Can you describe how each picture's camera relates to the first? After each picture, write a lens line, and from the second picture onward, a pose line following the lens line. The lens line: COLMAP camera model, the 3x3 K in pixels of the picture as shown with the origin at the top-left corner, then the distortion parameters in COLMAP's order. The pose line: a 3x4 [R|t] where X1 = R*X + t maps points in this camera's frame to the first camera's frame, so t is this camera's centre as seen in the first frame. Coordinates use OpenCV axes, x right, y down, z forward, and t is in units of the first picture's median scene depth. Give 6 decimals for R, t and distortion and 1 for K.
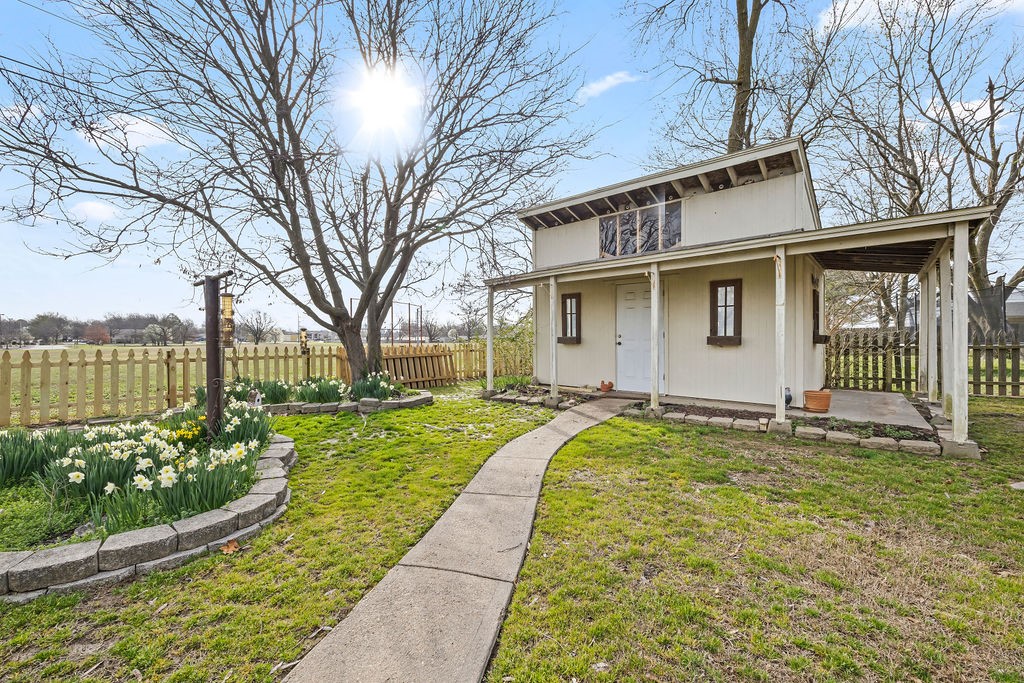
lens RADIAL K [[407.6, 0, 512.6], [0, 407.6, 344.2], [0, 0, 1]] dist [-0.001111, 0.000393]
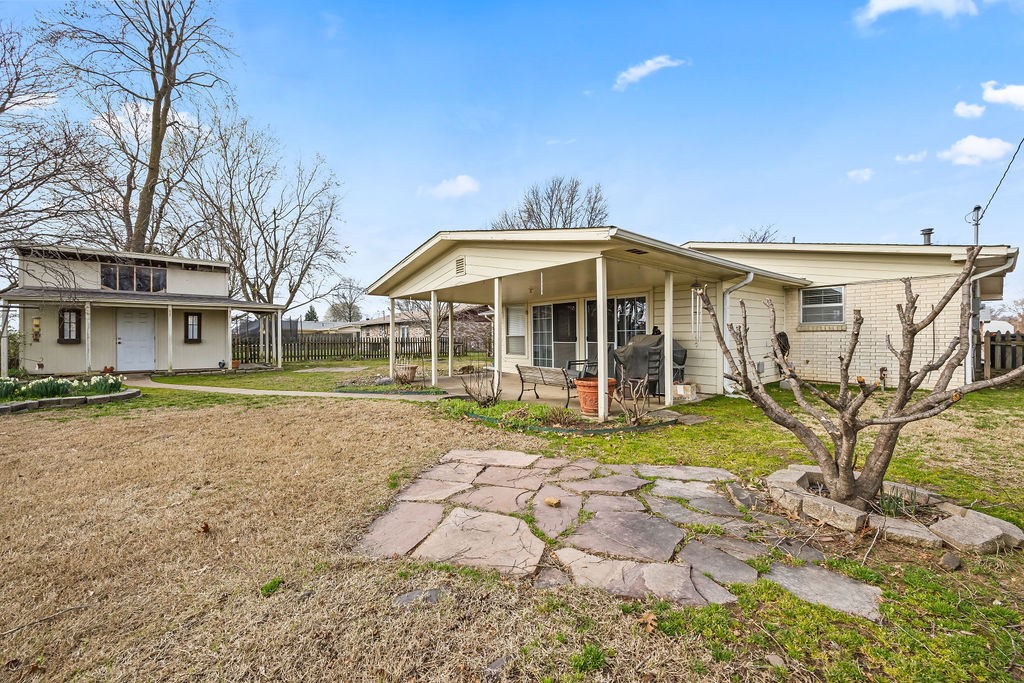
lens RADIAL K [[407.6, 0, 512.0], [0, 407.6, 341.0], [0, 0, 1]] dist [-0.001111, 0.000393]
pose [[0.162792, -0.001948, 0.986658, -1.309789], [0.017568, 0.999845, -0.000924, 0.024007], [-0.986504, 0.017484, 0.162801, -0.998122]]
